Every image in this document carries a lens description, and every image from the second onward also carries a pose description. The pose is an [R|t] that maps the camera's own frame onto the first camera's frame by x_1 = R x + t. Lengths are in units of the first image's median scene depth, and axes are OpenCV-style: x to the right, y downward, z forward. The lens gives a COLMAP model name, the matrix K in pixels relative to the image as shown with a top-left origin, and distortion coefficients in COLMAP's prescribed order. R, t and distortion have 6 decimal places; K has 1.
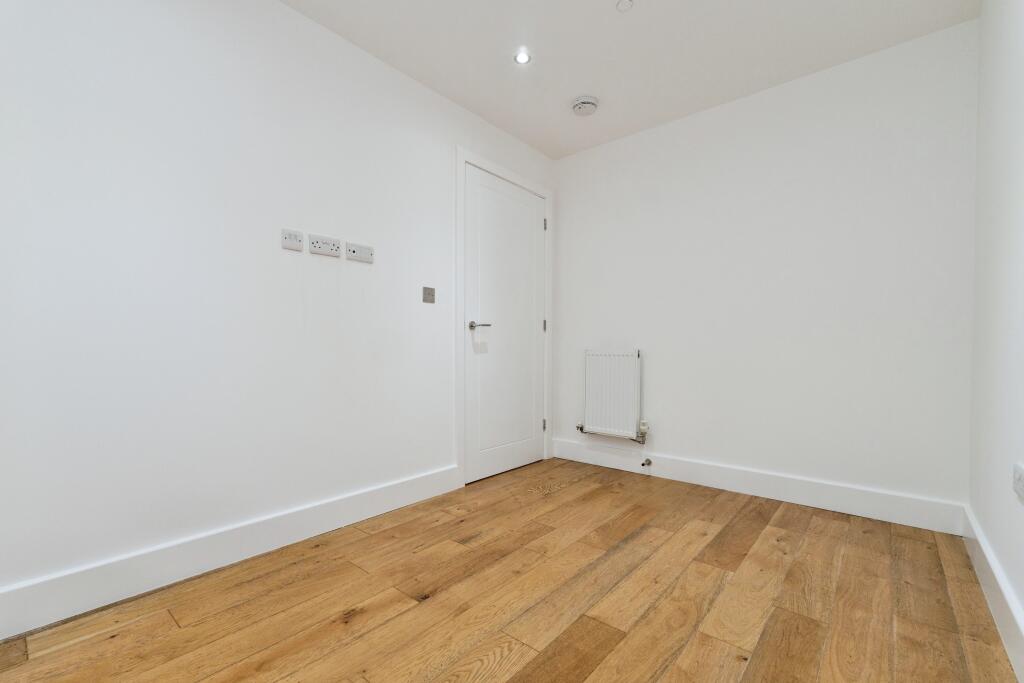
lens RADIAL K [[447.1, 0, 496.6], [0, 447.1, 340.7], [0, 0, 1]] dist [0.010398, 0.000186]
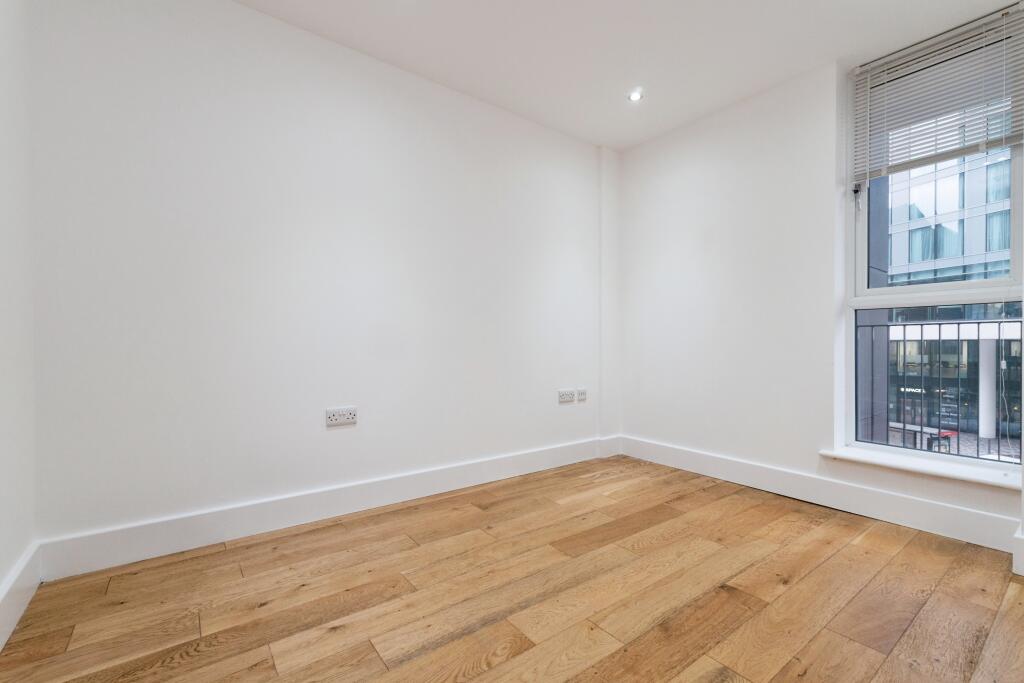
lens RADIAL K [[440.4, 0, 516.4], [0, 440.4, 335.6], [0, 0, 1]] dist [0.009204, 0.000385]
pose [[-0.983217, -0.001269, 0.182433, 0.093646], [-0.009098, 0.999073, -0.042084, 0.036429], [-0.182210, -0.043037, -0.982317, 1.659187]]
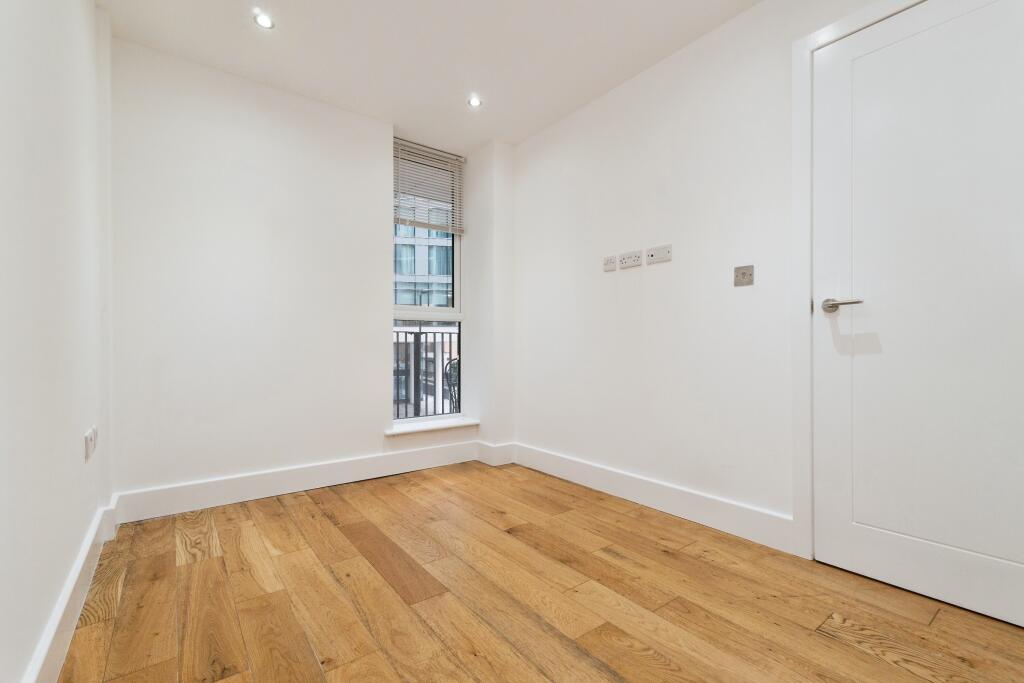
lens RADIAL K [[440.4, 0, 516.4], [0, 440.4, 335.6], [0, 0, 1]] dist [0.009204, 0.000385]
pose [[-0.191168, -0.027733, -0.981165, 0.901484], [0.021038, 0.999255, -0.032344, 0.024040], [0.981332, -0.026825, -0.190442, 1.014854]]
